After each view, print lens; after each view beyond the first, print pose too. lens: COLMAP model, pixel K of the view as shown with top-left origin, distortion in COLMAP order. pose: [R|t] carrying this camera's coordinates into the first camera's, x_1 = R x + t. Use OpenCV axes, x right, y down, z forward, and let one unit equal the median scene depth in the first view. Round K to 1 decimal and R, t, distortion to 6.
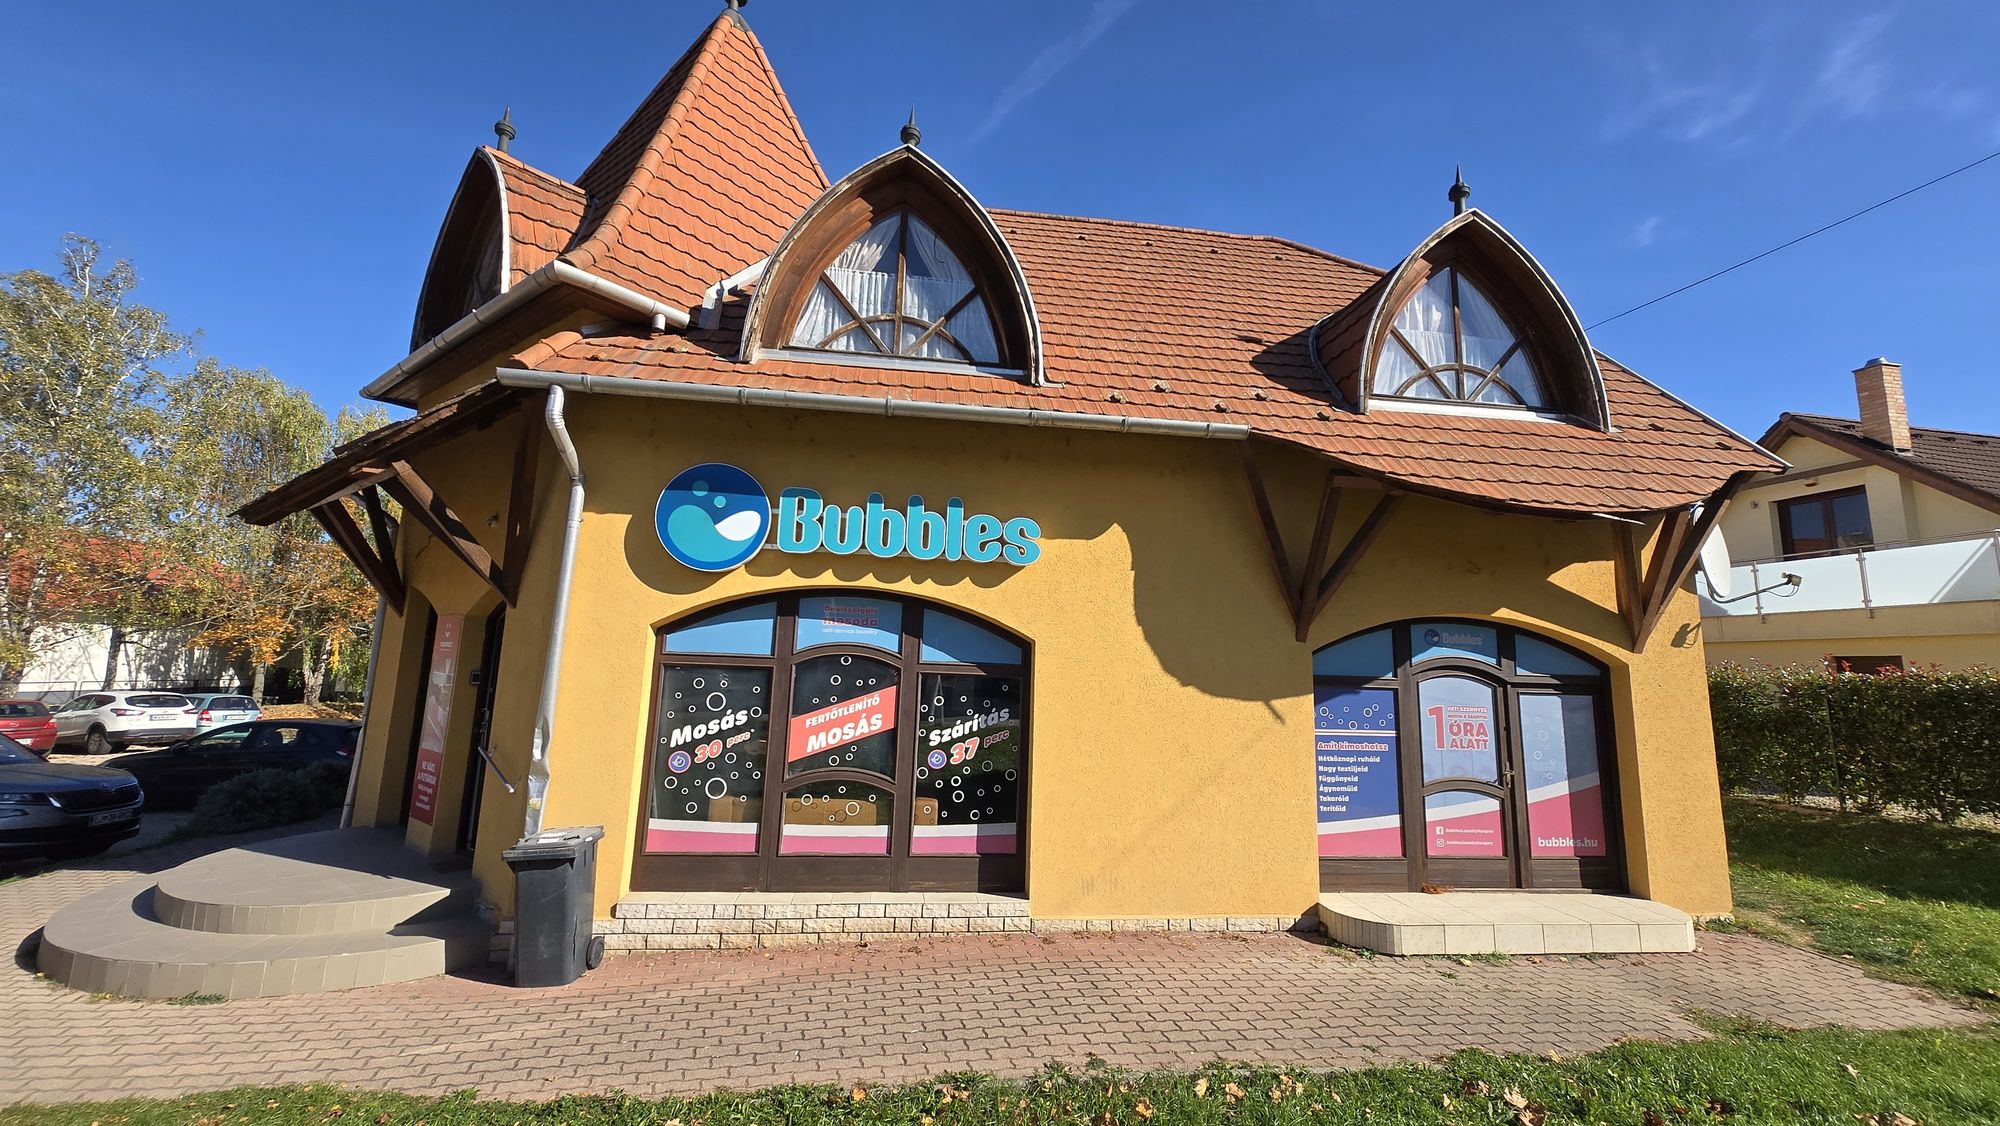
lens RADIAL K [[800.6, 0, 1006.3], [0, 800.6, 550.0], [0, 0, 1]] dist [0.000790, 0.000473]
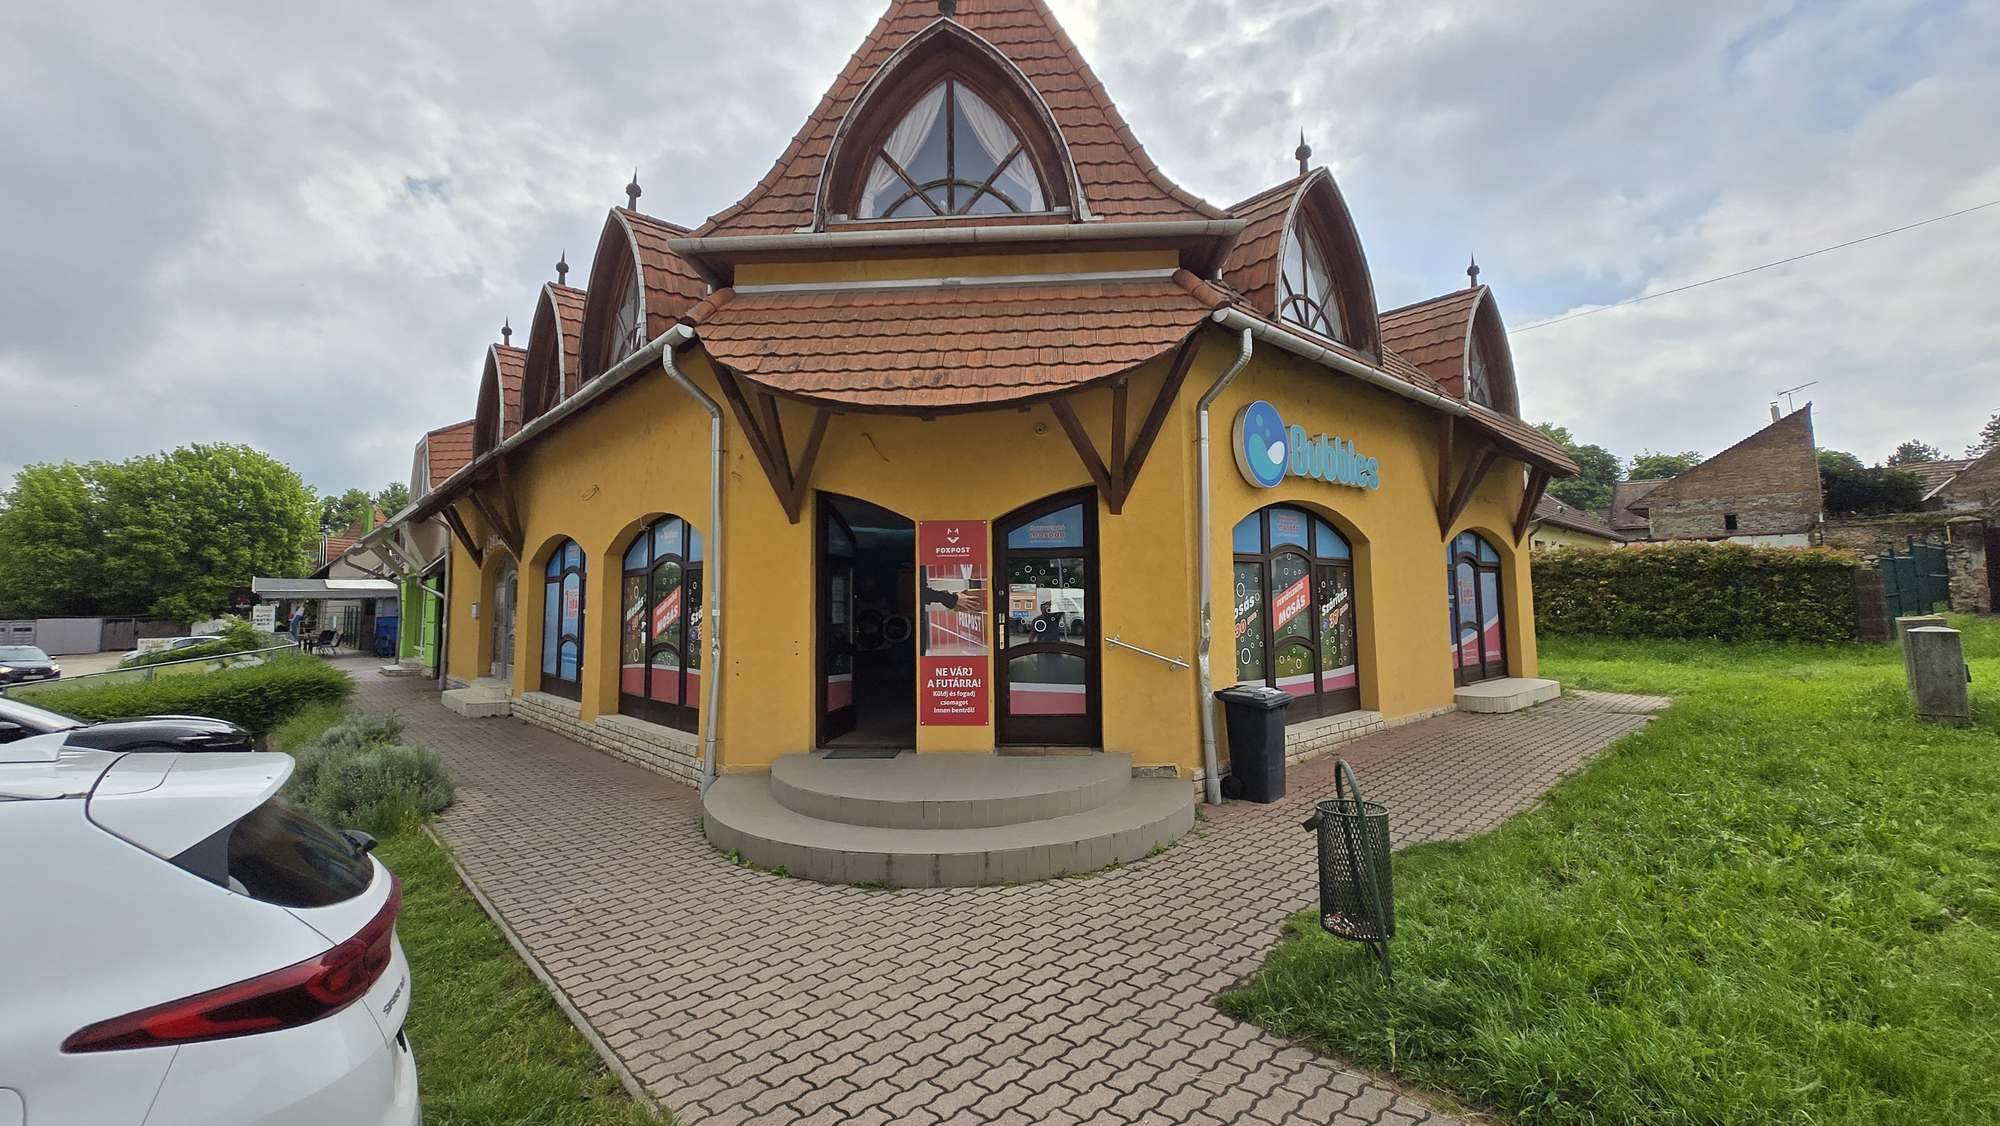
lens RADIAL K [[800.6, 0, 1006.3], [0, 800.6, 550.0], [0, 0, 1]] dist [0.000790, 0.000473]
pose [[0.814799, 0.000596, 0.579743, -1.384538], [-0.093447, 0.987059, 0.130320, -0.003635], [-0.572162, -0.160359, 0.804310, 0.199856]]
